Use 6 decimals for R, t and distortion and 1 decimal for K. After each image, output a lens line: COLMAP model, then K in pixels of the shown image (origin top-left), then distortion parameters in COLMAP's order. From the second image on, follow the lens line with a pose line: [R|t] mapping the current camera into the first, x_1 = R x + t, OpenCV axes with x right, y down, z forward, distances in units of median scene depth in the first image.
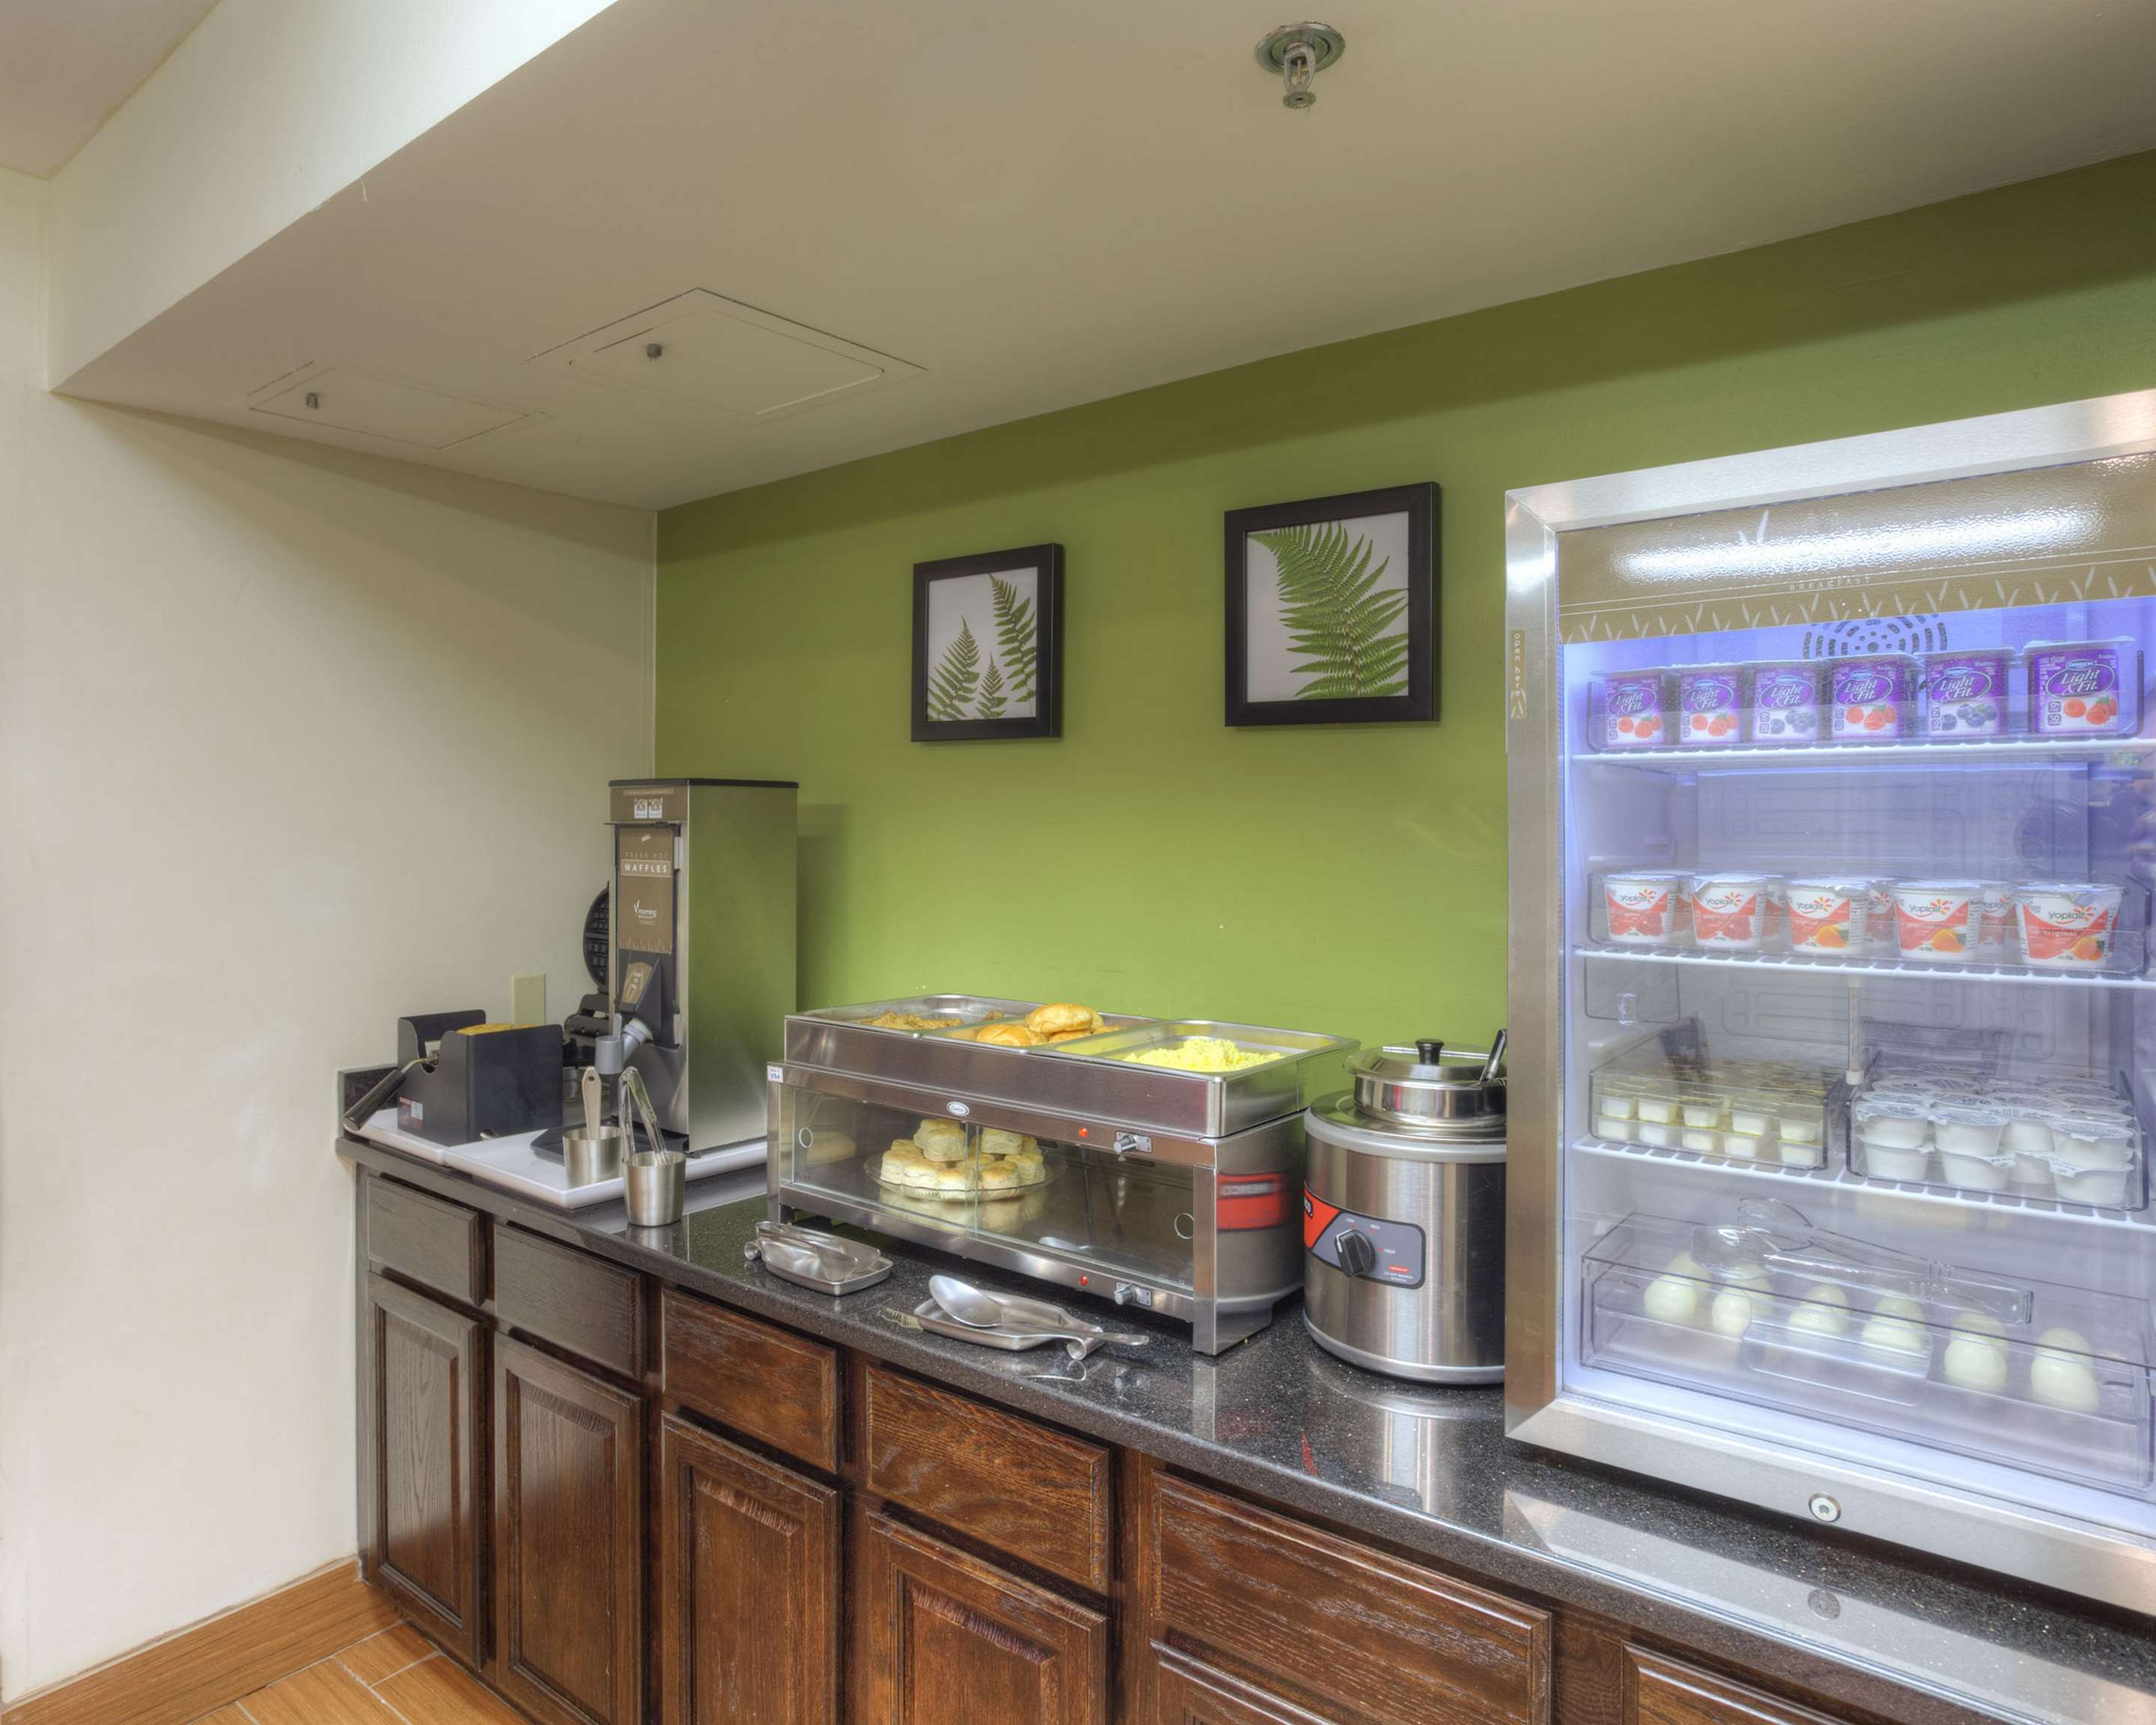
lens RADIAL K [[1330.8, 0, 1077.6], [0, 1330.8, 818.8], [0, 0, 1]] dist [-0.090580, 0.051763]
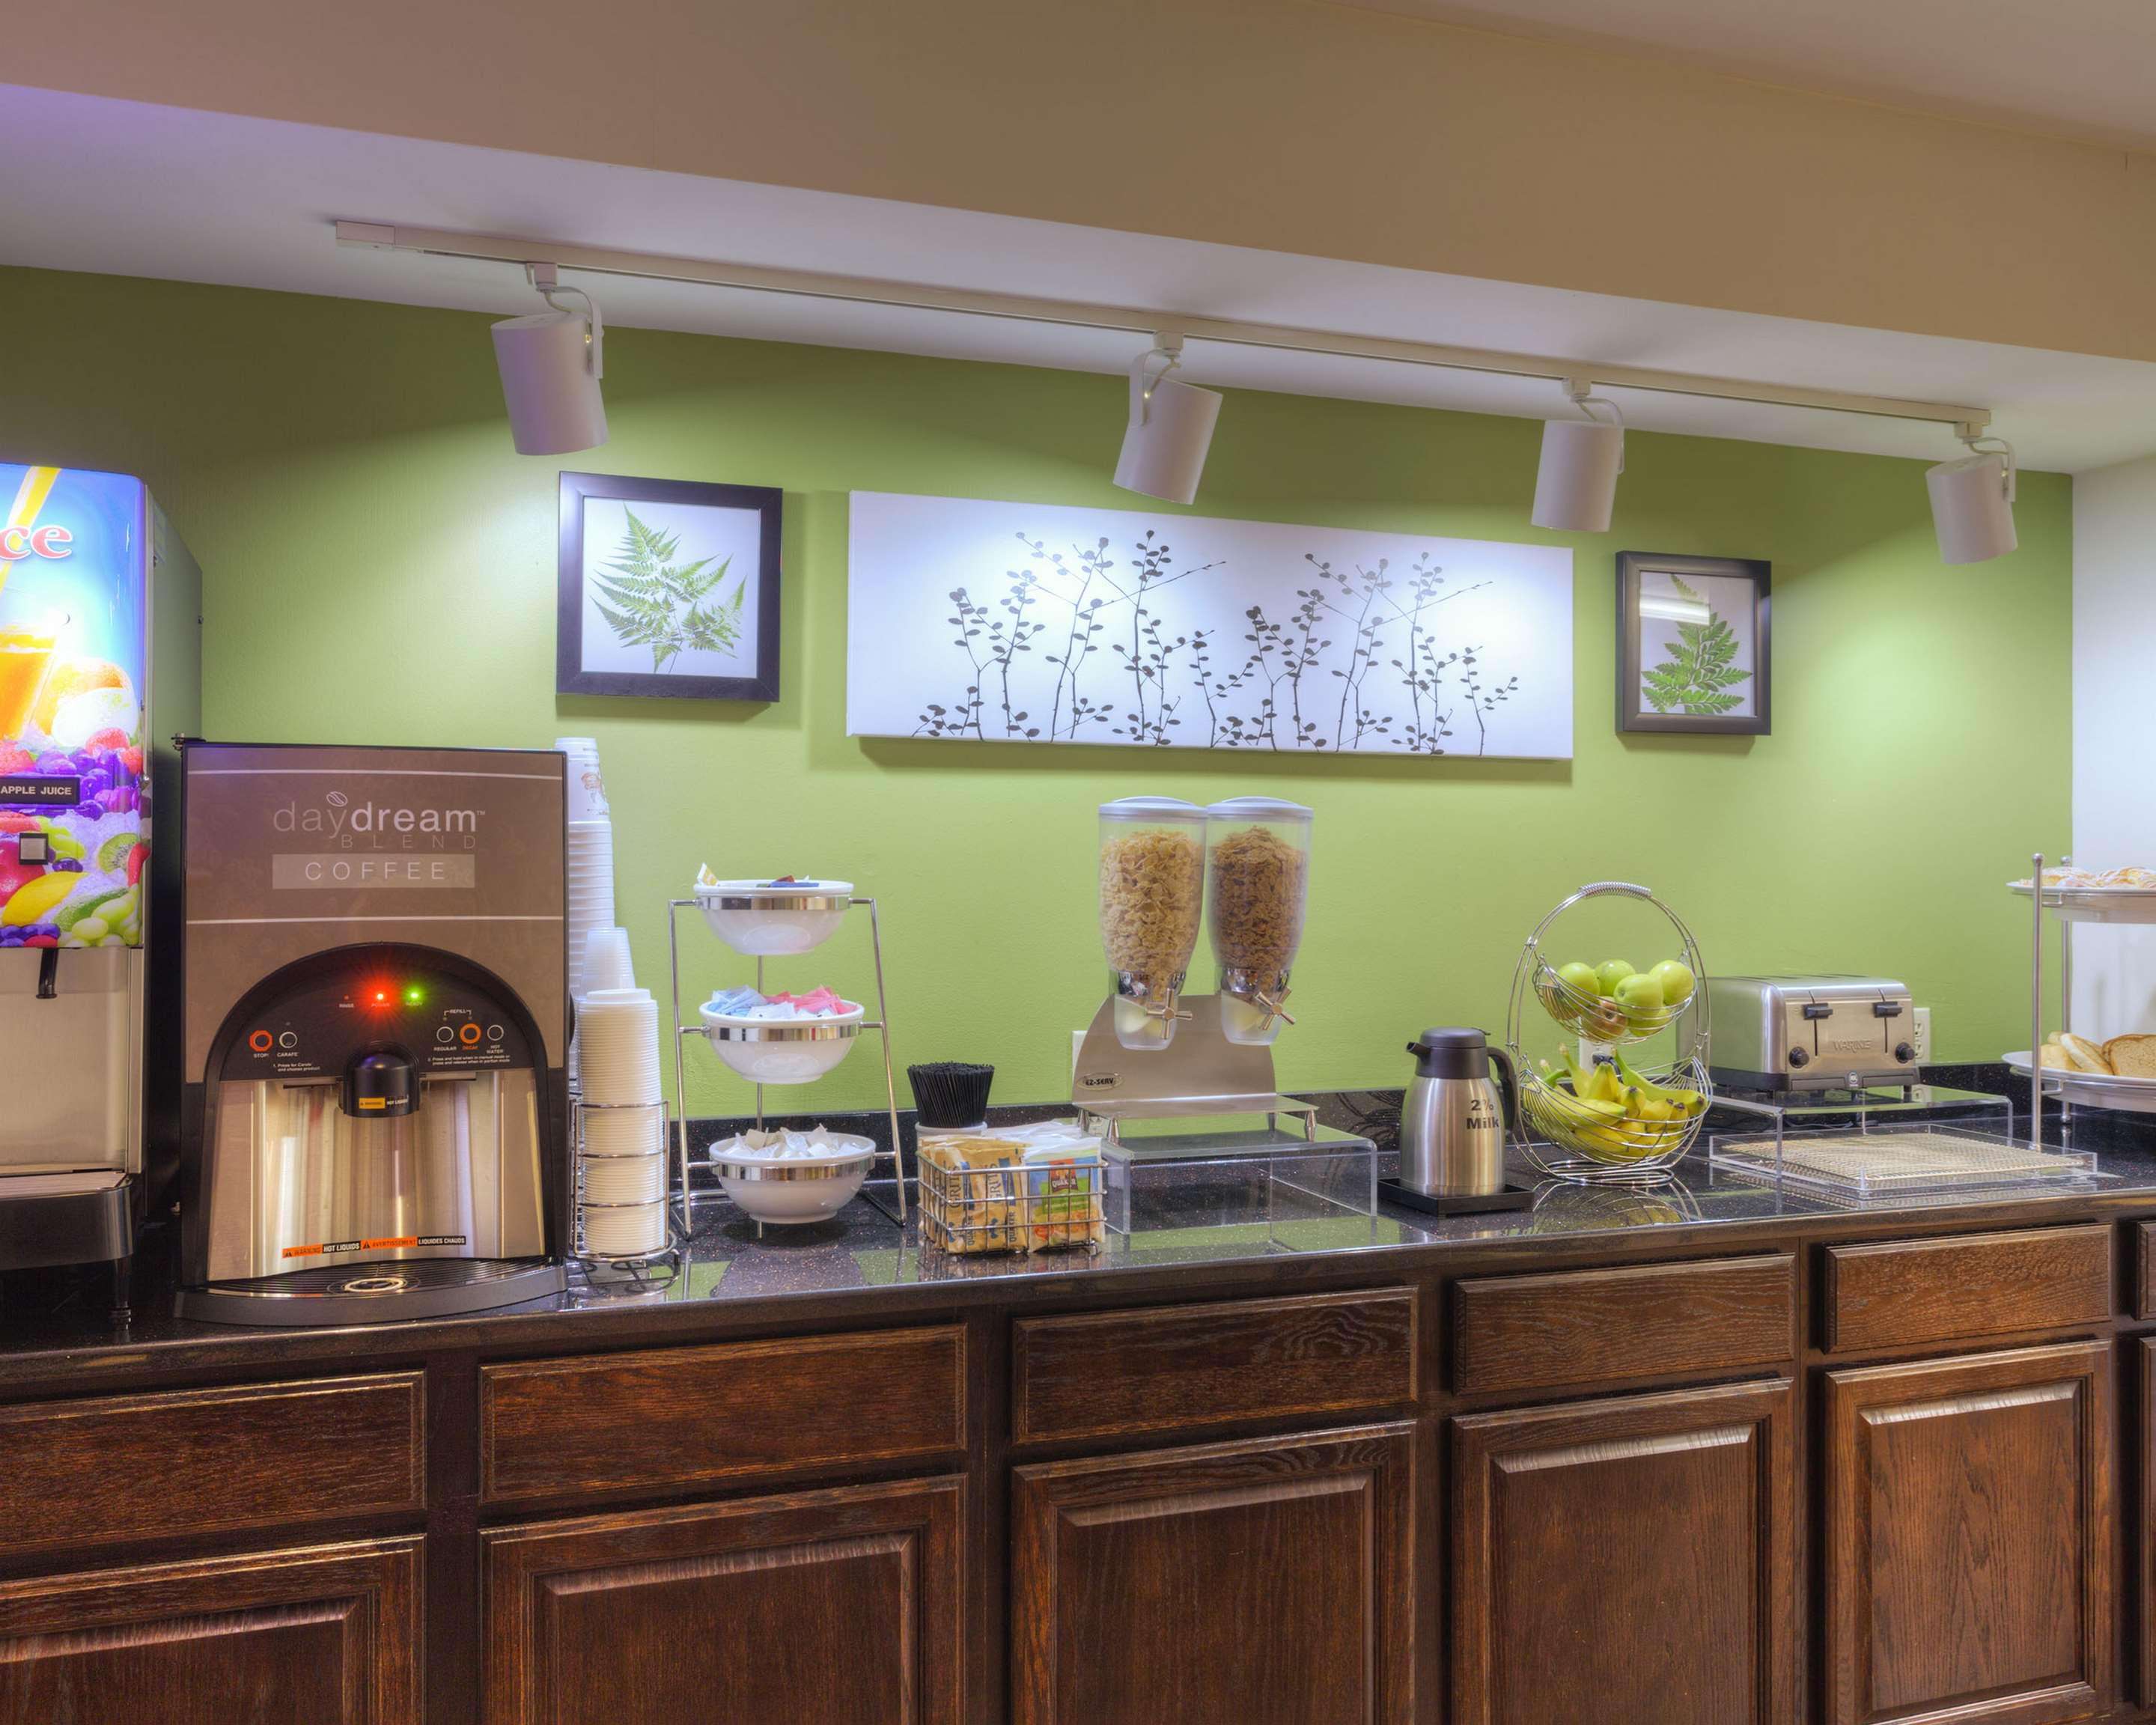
lens RADIAL K [[1748.0, 0, 989.5], [0, 1748.0, 853.8], [0, 0, 1]] dist [-0.039214, 0.036438]
pose [[0.540263, 0.003081, 0.841491, -2.602985], [-0.007559, 0.999971, 0.001192, 0.079351], [-0.841462, -0.007004, 0.540271, 0.905885]]
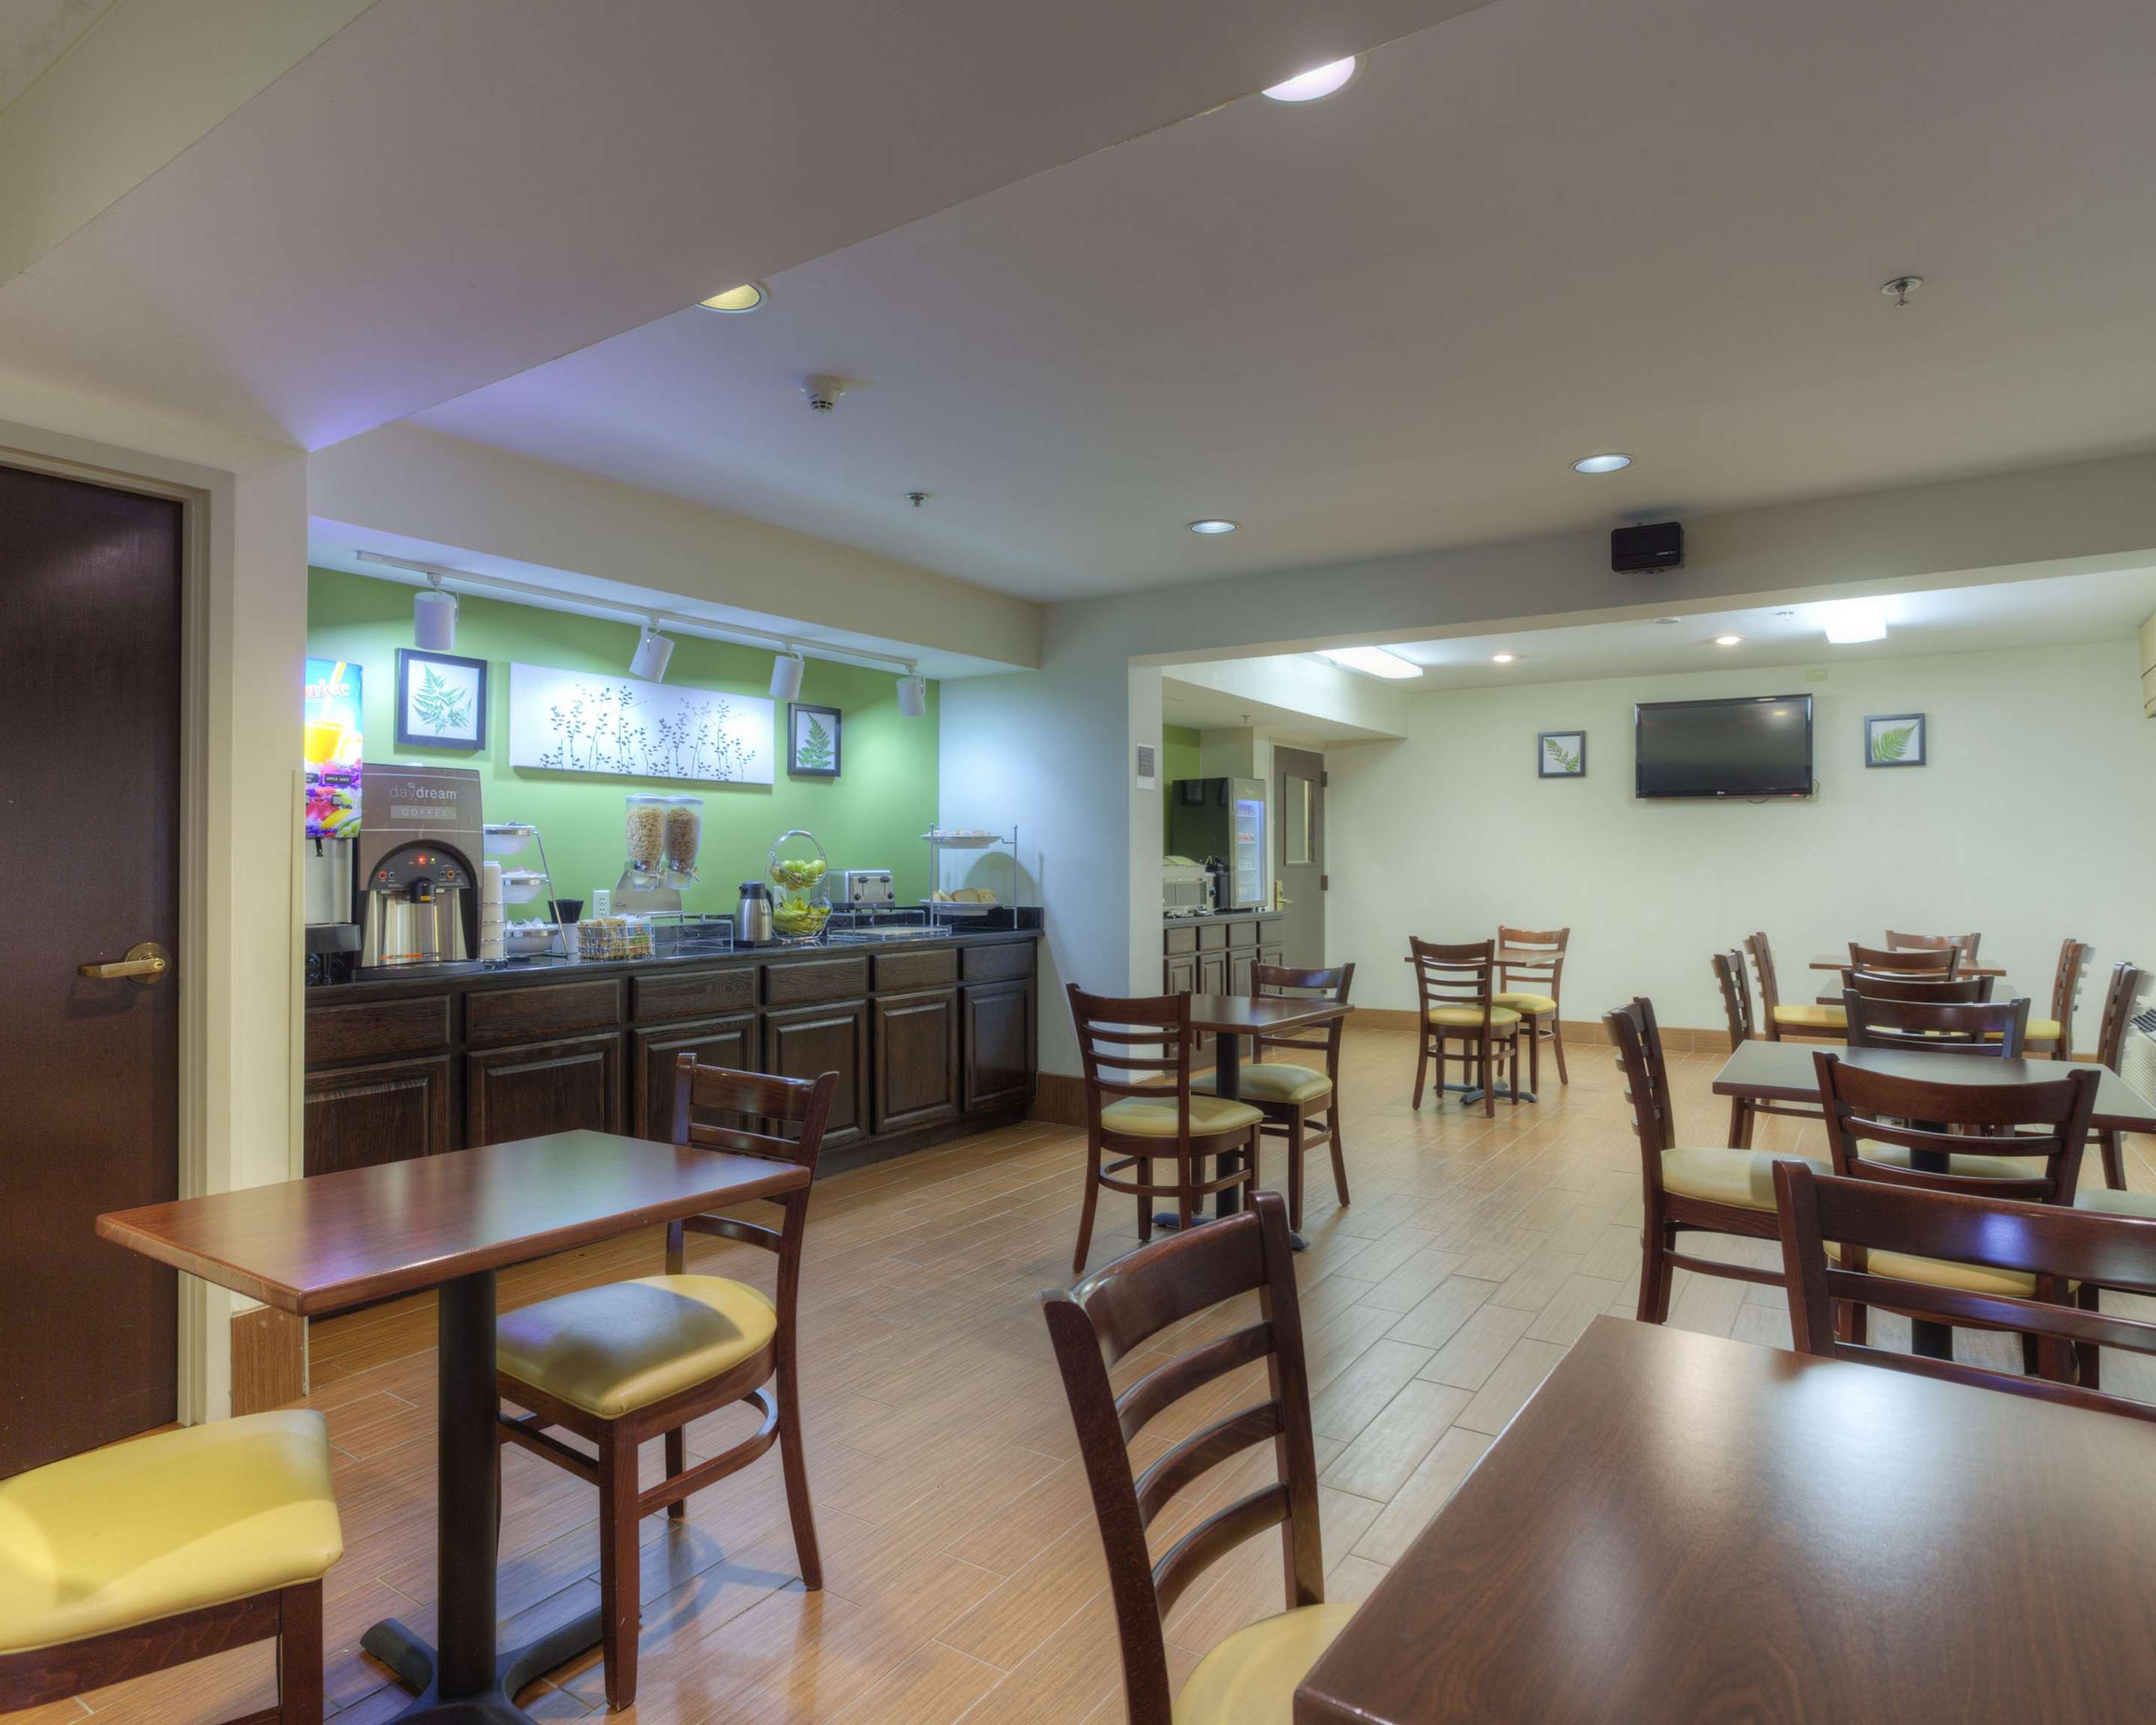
lens RADIAL K [[1292.9, 0, 1065.8], [0, 1292.9, 853.1], [0, 0, 1]] dist [-0.089214, 0.044580]
pose [[-0.105364, 0.003524, 0.994428, -3.802948], [-0.004635, 0.999981, -0.004035, 0.147327], [-0.994423, -0.005034, -0.105345, 0.952163]]
